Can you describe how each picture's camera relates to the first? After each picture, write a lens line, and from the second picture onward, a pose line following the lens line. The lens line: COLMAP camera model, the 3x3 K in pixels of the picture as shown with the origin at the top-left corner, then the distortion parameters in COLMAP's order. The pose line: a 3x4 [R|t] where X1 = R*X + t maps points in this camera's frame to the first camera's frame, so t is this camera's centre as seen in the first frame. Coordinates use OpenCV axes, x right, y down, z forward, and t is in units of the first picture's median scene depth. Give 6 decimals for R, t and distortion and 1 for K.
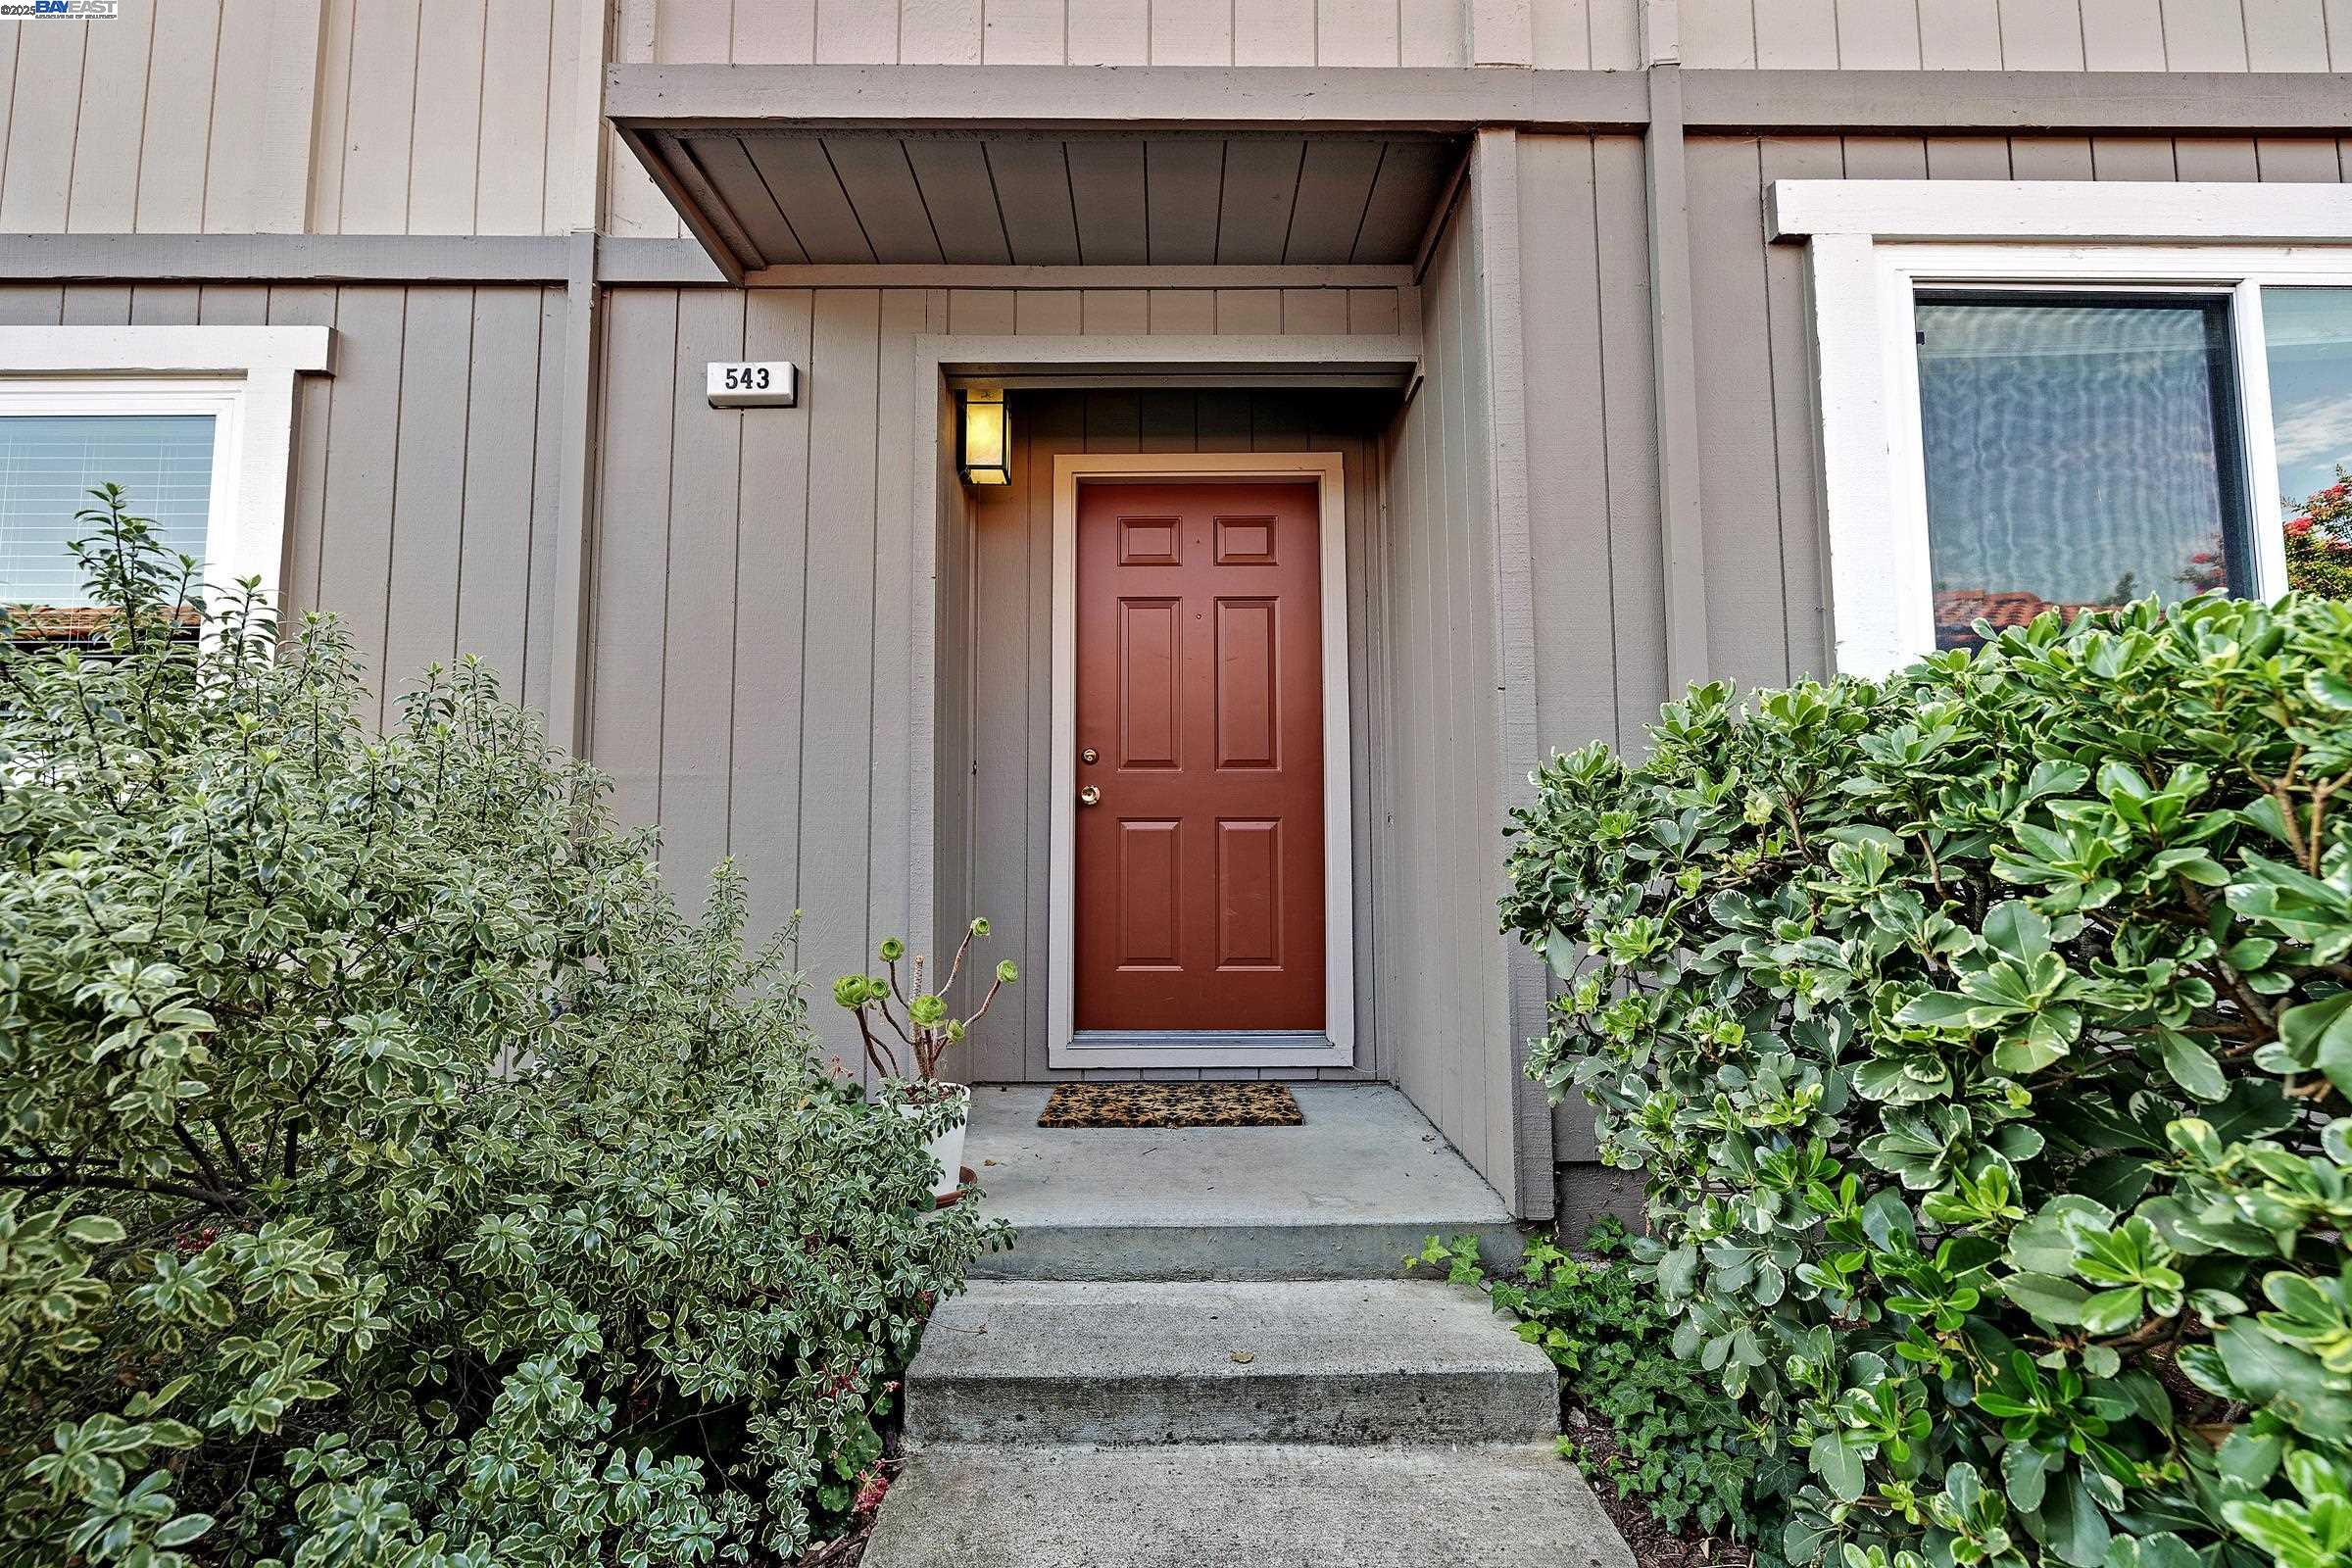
lens RADIAL K [[1023.2, 0, 1176.0], [0, 1023.2, 784.0], [0, 0, 1]] dist [-0.000431, 0.000000]
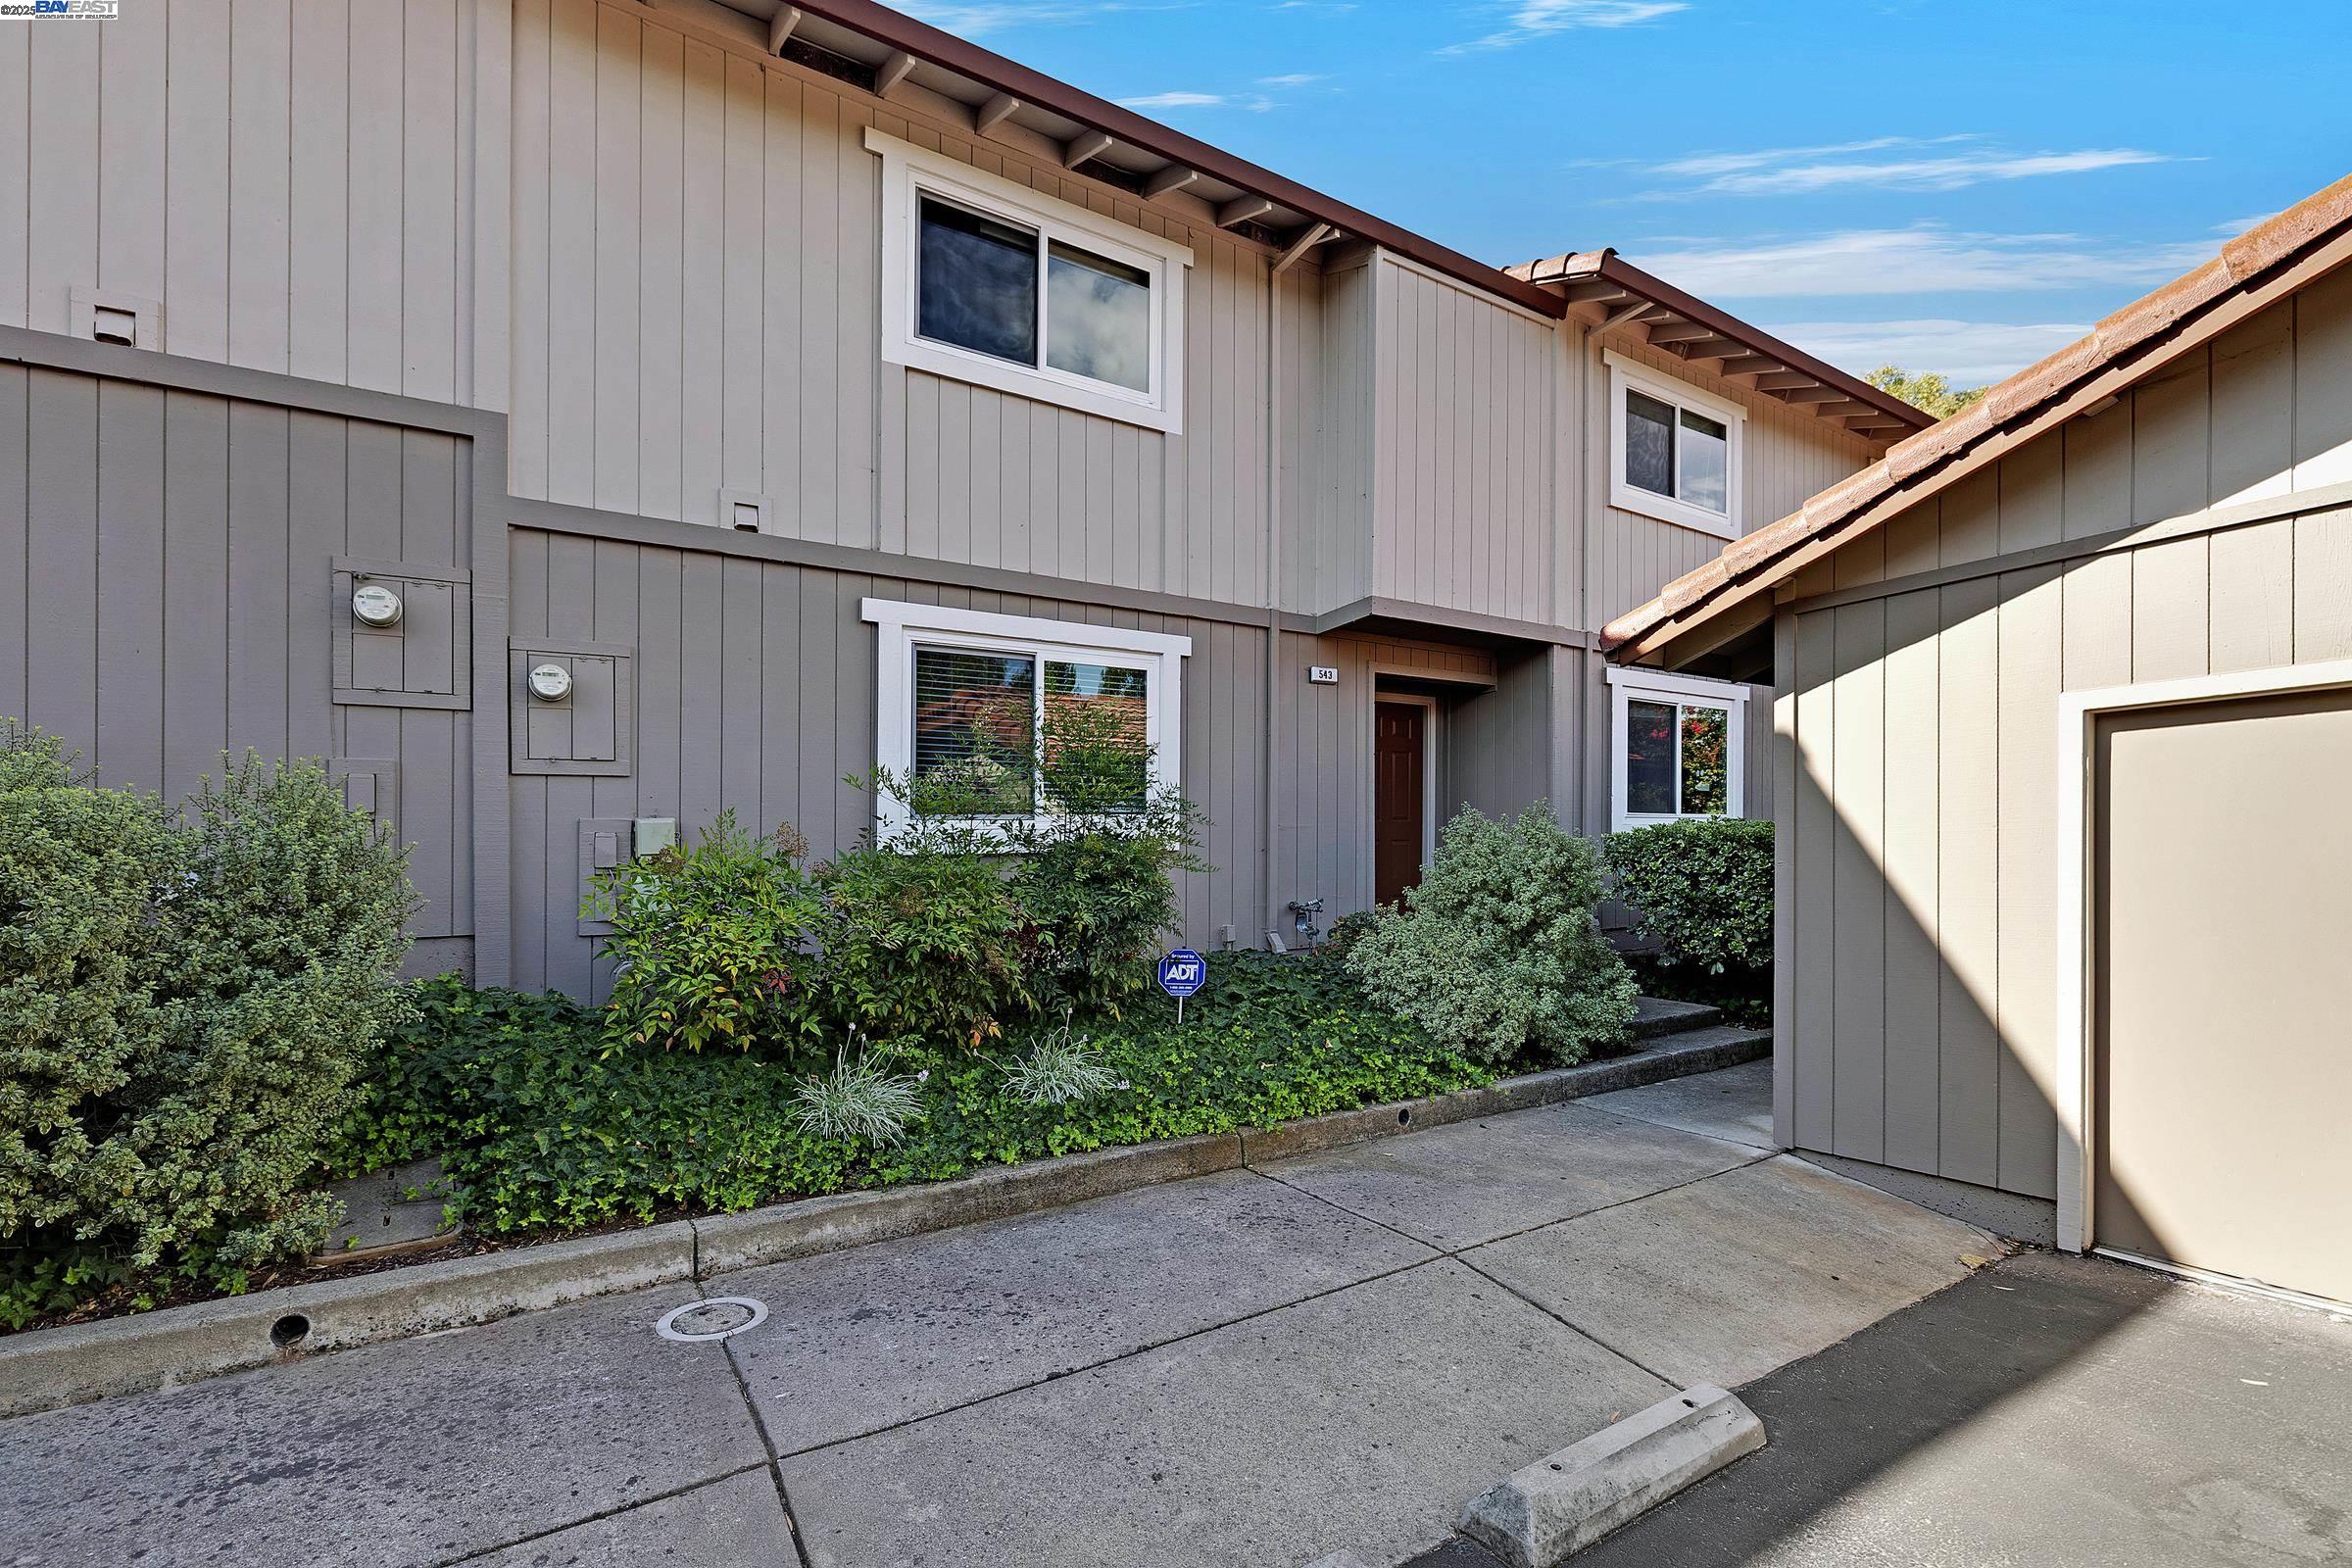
lens RADIAL K [[1023.7, 0, 1150.3], [0, 1023.7, 849.7], [0, 0, 1]] dist [-0.000291, 0.000170]
pose [[0.855727, -0.004793, 0.517406, -2.193259], [-0.009774, 0.999629, 0.025426, -0.028333], [-0.517336, -0.026815, 0.855362, -0.982309]]
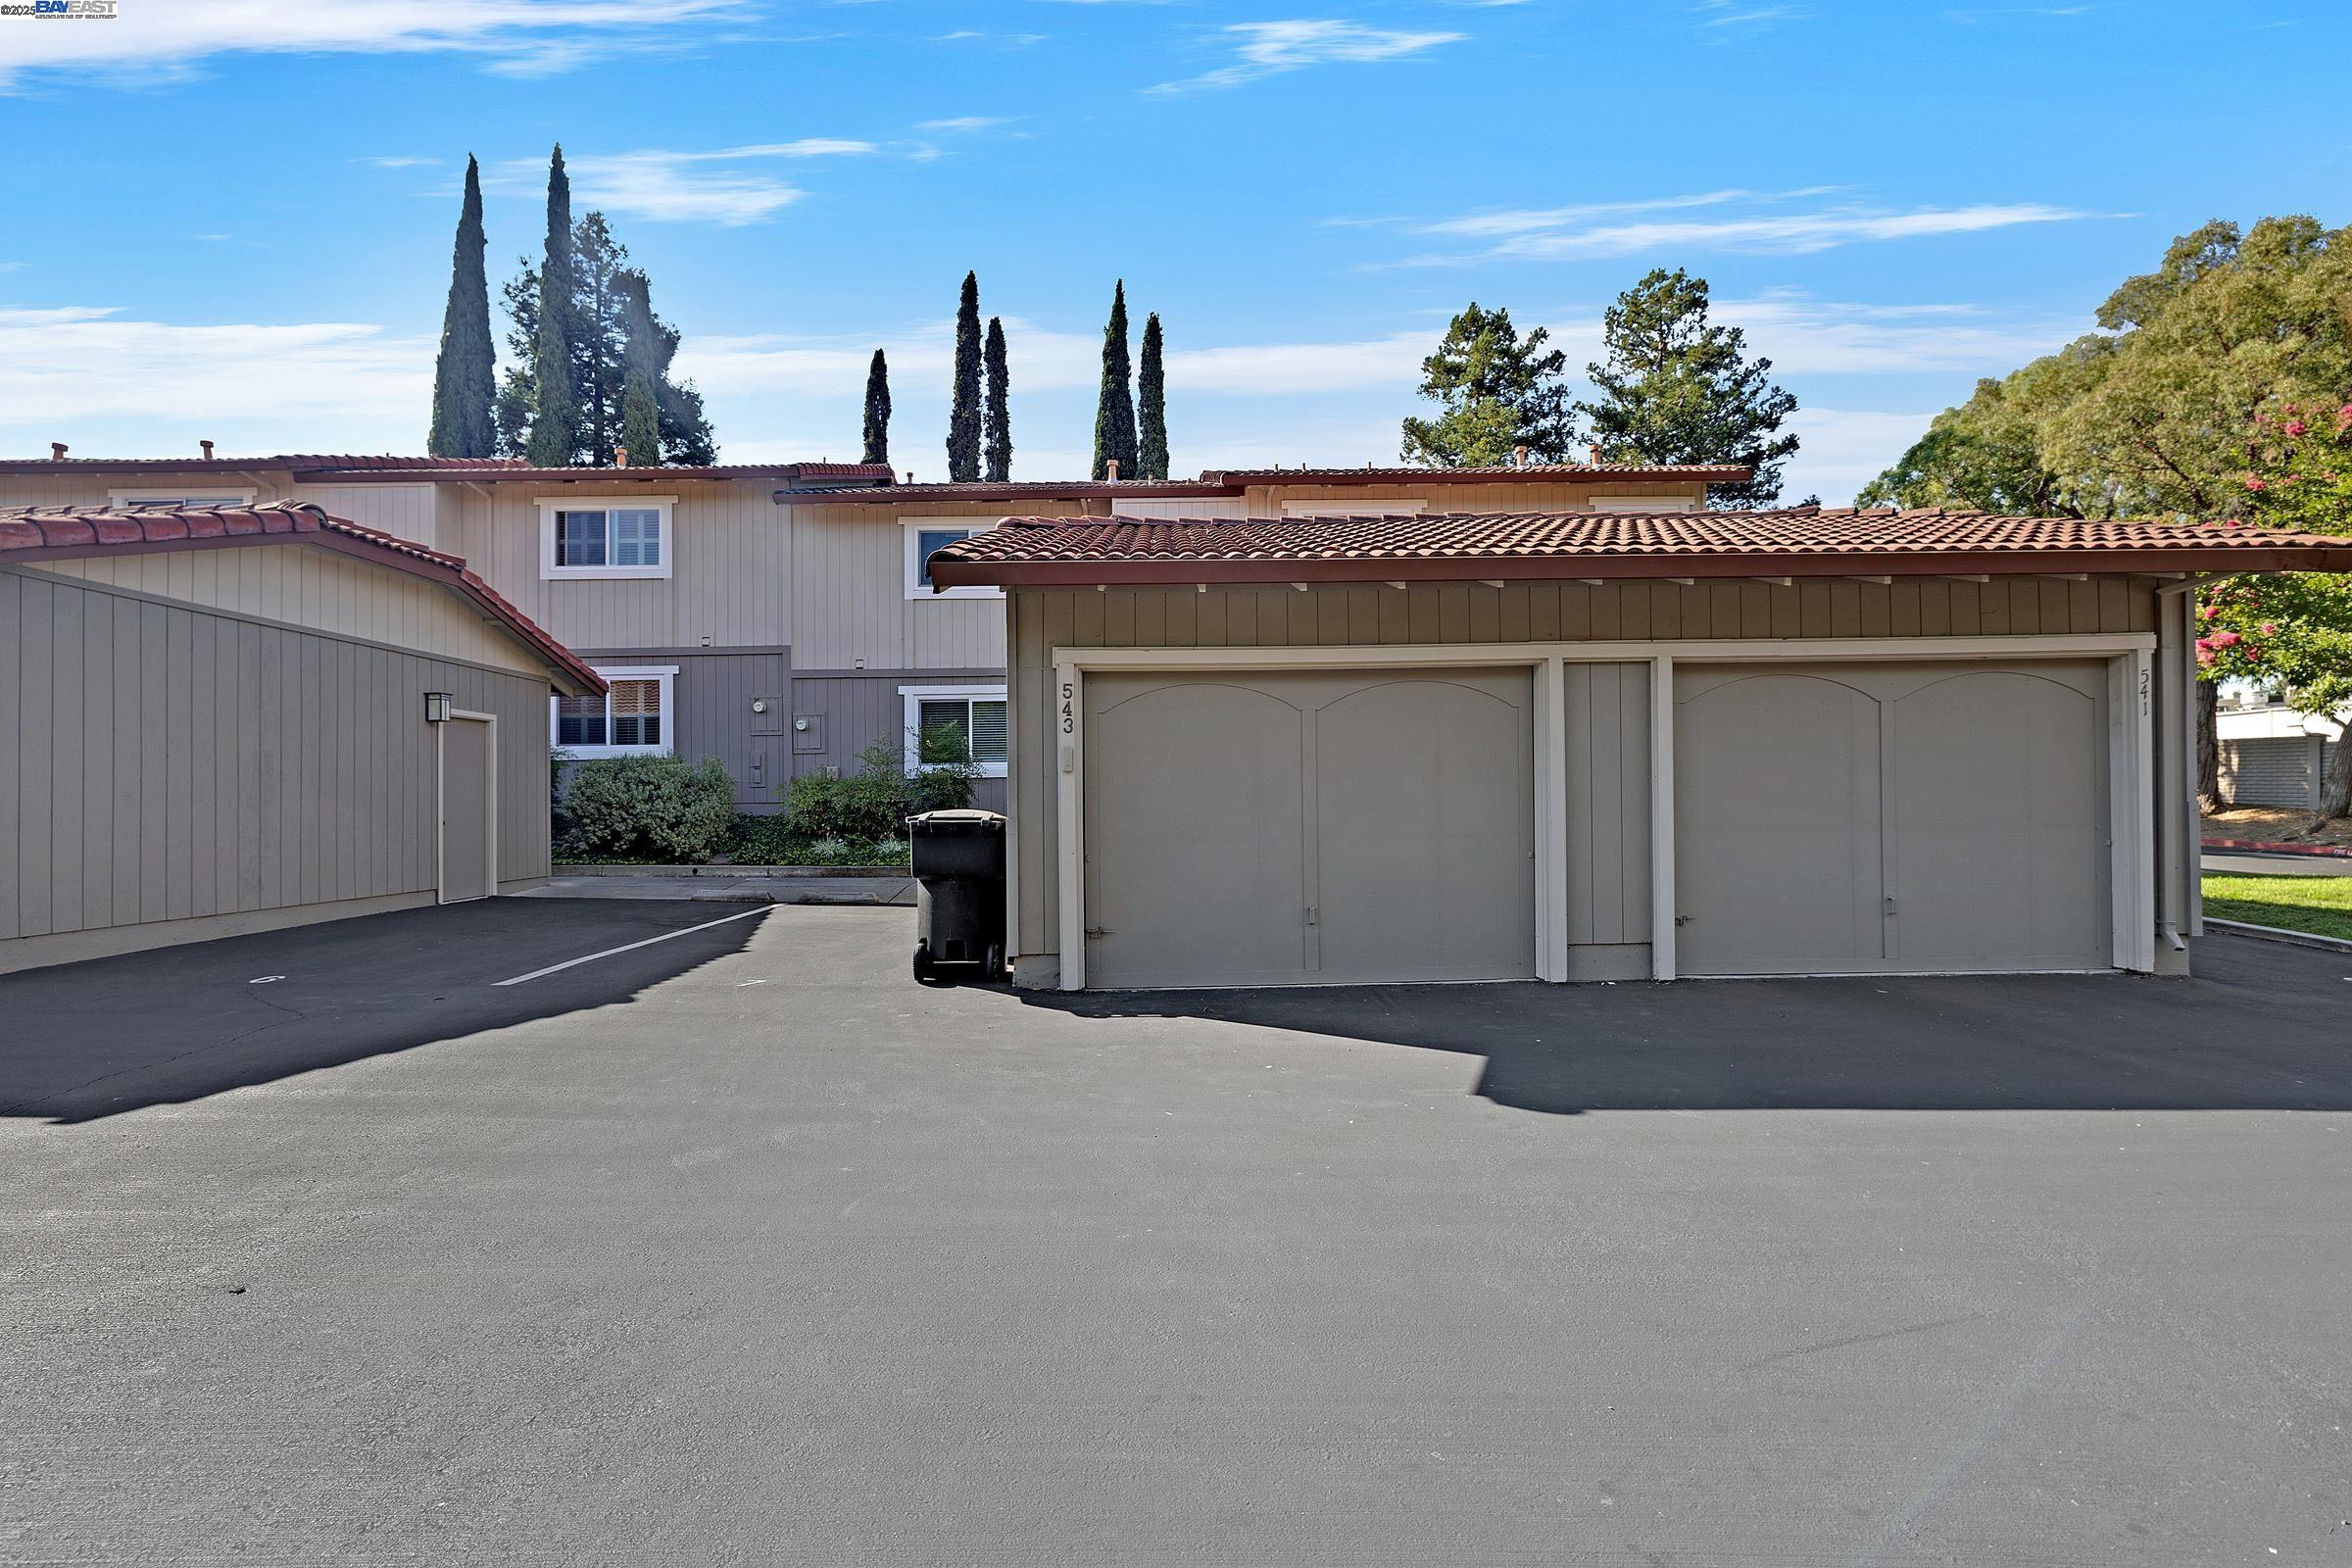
lens RADIAL K [[1039.6, 0, 1183.0], [0, 1039.6, 795.2], [0, 0, 1]] dist [-0.001043, -0.000226]
pose [[0.999879, -0.005731, -0.014445, -0.002660], [0.006336, 0.999090, 0.042172, -0.100858], [0.014190, -0.042259, 0.999006, -4.639272]]
